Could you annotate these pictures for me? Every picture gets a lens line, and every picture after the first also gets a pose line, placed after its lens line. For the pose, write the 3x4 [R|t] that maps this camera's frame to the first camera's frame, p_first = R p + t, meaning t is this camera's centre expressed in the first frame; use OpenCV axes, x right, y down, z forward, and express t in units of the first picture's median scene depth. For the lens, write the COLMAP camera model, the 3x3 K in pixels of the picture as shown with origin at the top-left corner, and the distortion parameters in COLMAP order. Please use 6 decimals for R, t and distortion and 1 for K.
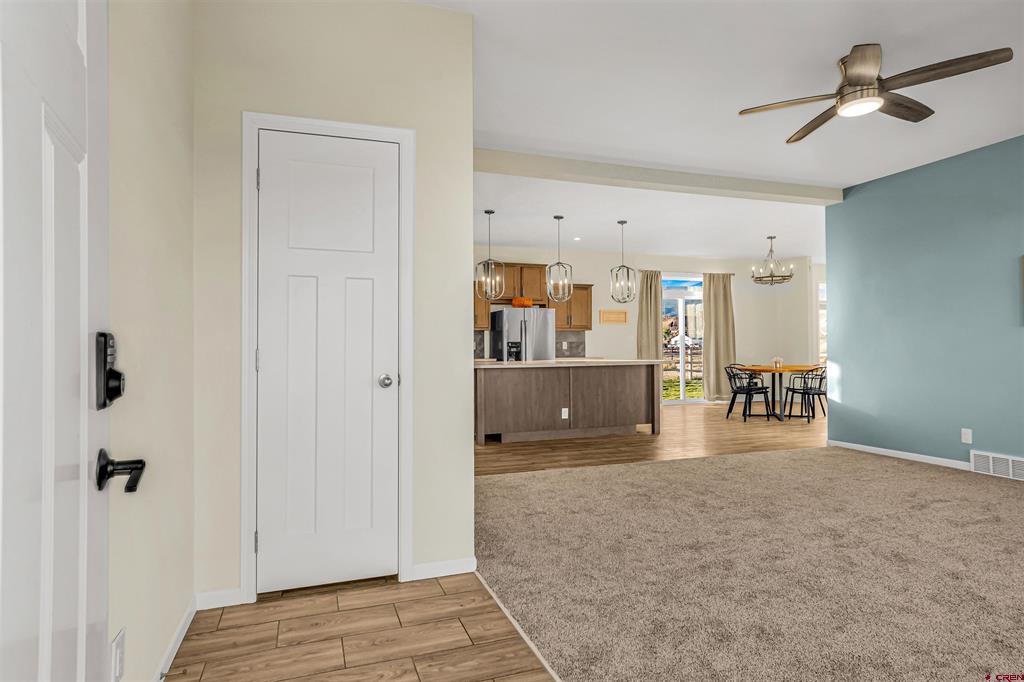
lens RADIAL K [[556.4, 0, 513.0], [0, 556.4, 347.0], [0, 0, 1]] dist [0.001004, 0.009645]
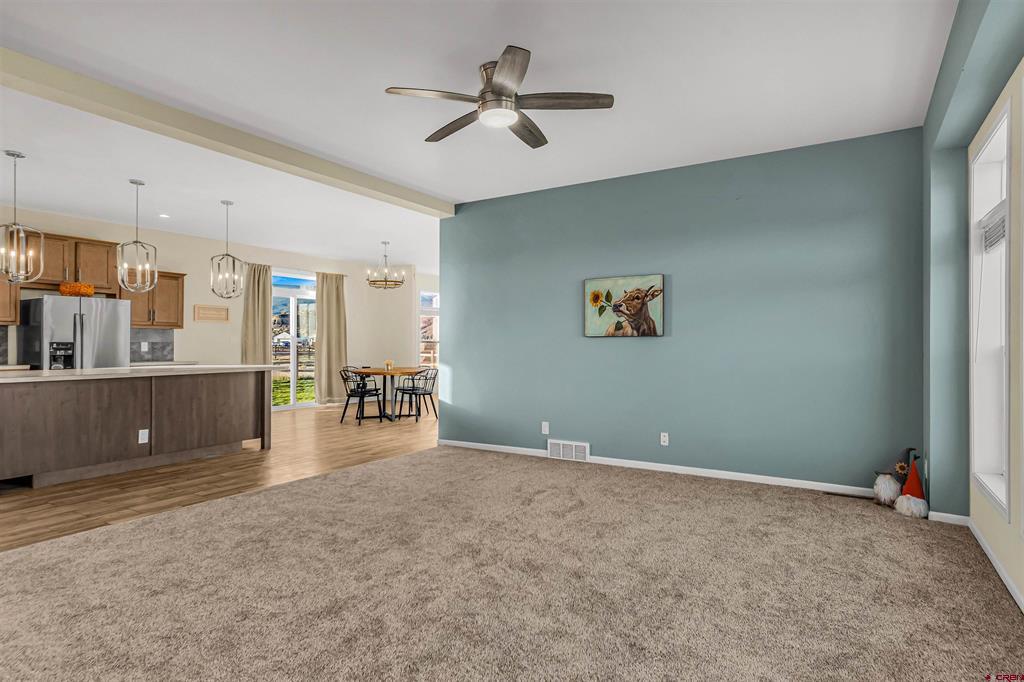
lens RADIAL K [[556.4, 0, 504.3], [0, 556.4, 338.7], [0, 0, 1]] dist [0.001004, 0.009645]
pose [[0.786118, 0.013733, 0.617924, 0.009830], [-0.004803, 0.999859, -0.016112, -0.009322], [-0.618058, 0.009698, 0.786073, 0.109766]]
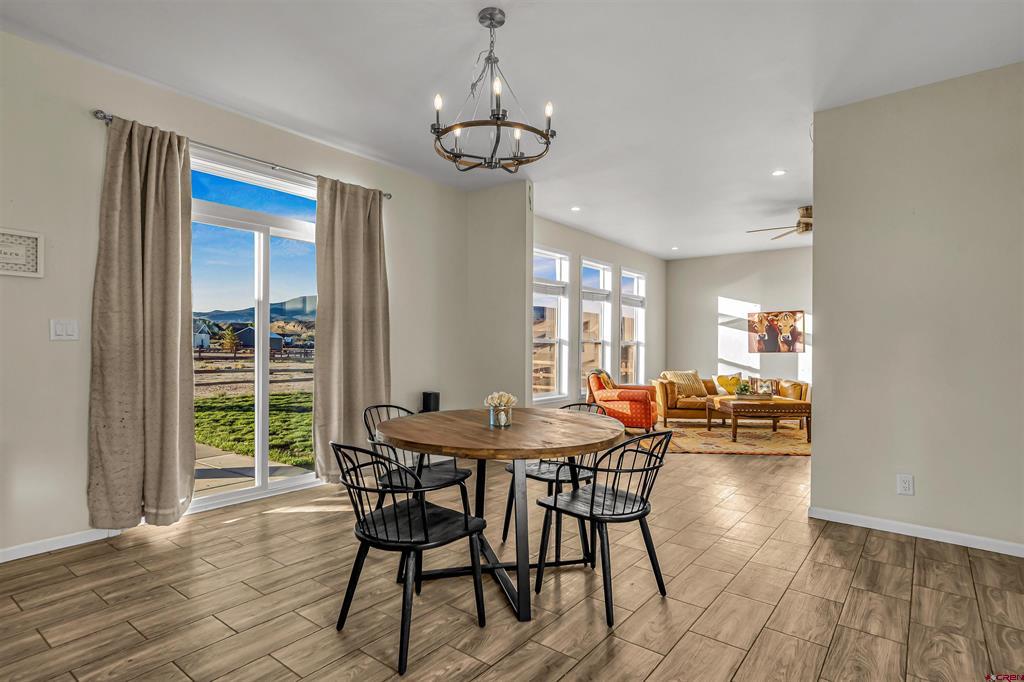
lens RADIAL K [[537.0, 0, 514.2], [0, 537.0, 346.4], [0, 0, 1]] dist [0.004427, 0.009148]
pose [[0.837893, 0.015217, 0.545622, 0.627829], [-0.011511, 0.999882, -0.010209, -0.012475], [-0.545713, 0.002273, 0.837969, 1.482887]]
